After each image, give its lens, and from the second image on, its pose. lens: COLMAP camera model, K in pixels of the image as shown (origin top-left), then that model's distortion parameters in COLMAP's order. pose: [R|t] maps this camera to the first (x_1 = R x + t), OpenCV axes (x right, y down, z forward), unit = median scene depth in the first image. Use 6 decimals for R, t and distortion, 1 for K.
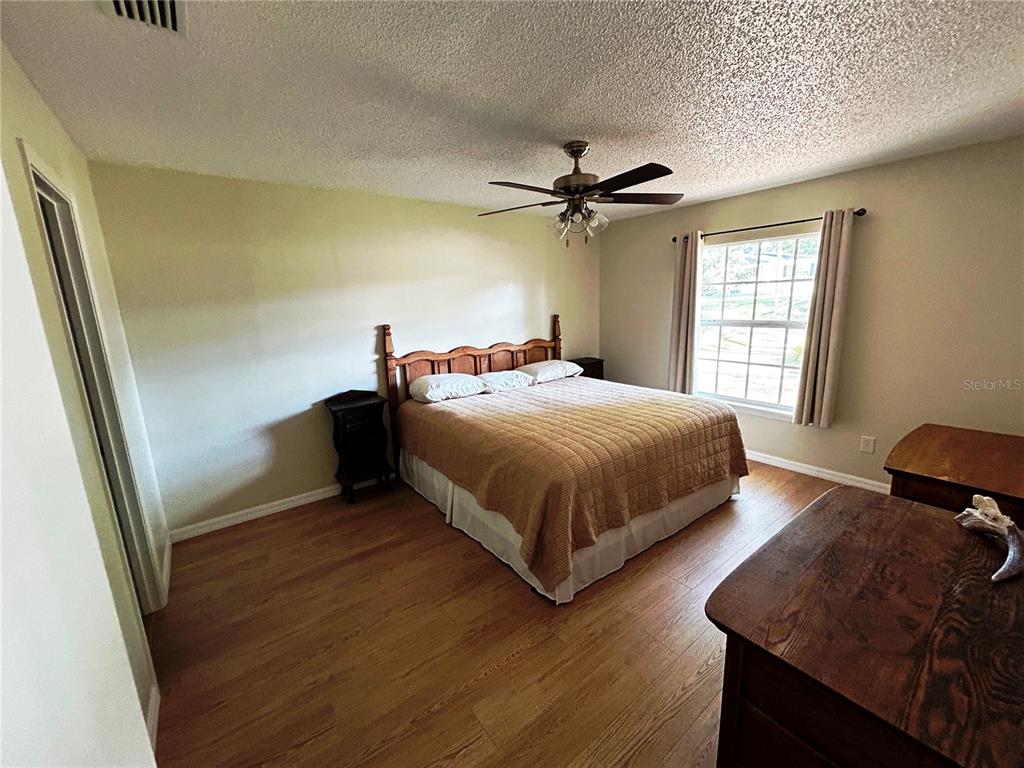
lens RADIAL K [[408.8, 0, 511.4], [0, 408.8, 380.7], [0, 0, 1]] dist [-0.002755, 0.001265]
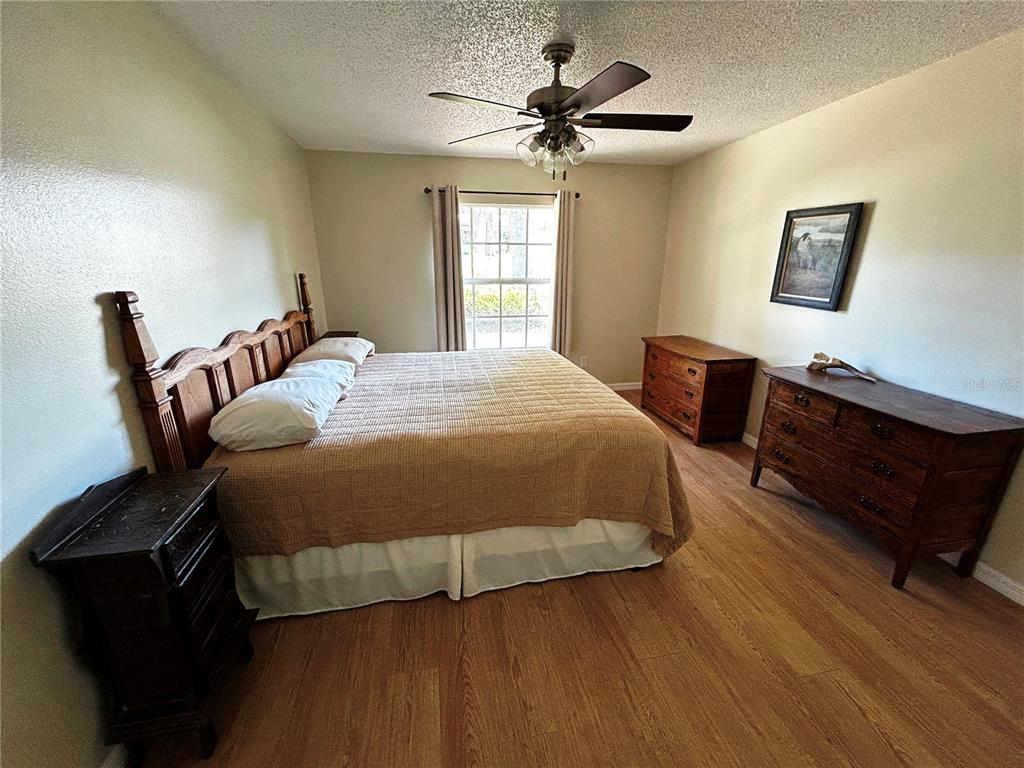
lens RADIAL K [[408.8, 0, 510.7], [0, 408.8, 379.4], [0, 0, 1]] dist [-0.002755, 0.001265]
pose [[0.447766, -0.219427, 0.866809, -0.491263], [0.157565, 0.973614, 0.165071, -0.062594], [-0.880158, 0.062666, 0.470526, 0.506311]]
